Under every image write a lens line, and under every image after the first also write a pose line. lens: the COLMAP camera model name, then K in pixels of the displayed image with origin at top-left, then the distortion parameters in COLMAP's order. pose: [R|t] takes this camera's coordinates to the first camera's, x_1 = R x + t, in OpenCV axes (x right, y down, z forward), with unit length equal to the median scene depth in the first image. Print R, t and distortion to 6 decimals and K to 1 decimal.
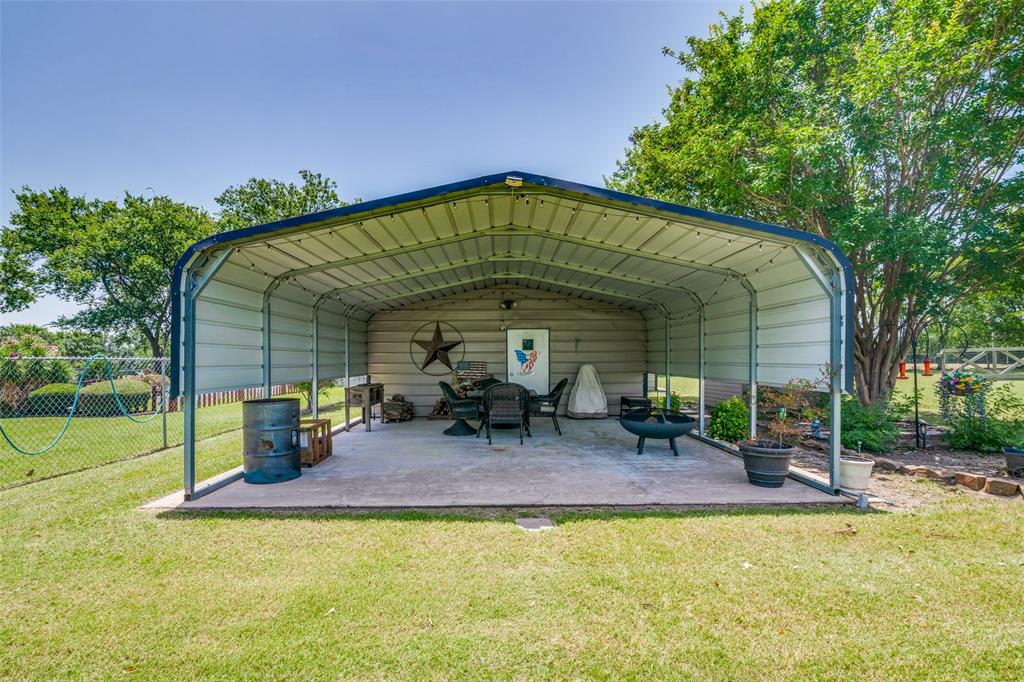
lens RADIAL K [[479.8, 0, 505.6], [0, 479.8, 351.8], [0, 0, 1]] dist [-0.022017, -0.001170]
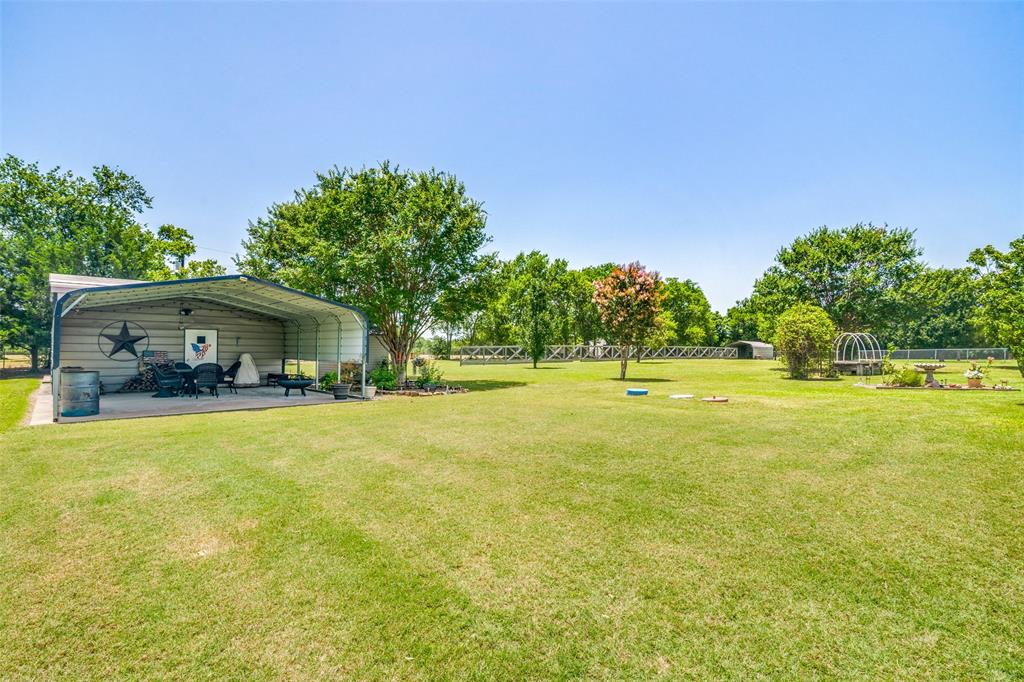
lens RADIAL K [[479.8, 0, 506.0], [0, 479.8, 348.2], [0, 0, 1]] dist [-0.022017, -0.001170]
pose [[0.723656, 0.014721, 0.690004, -0.285672], [-0.022129, 0.999753, 0.001878, -0.013171], [-0.689806, -0.016628, 0.723803, -0.710846]]
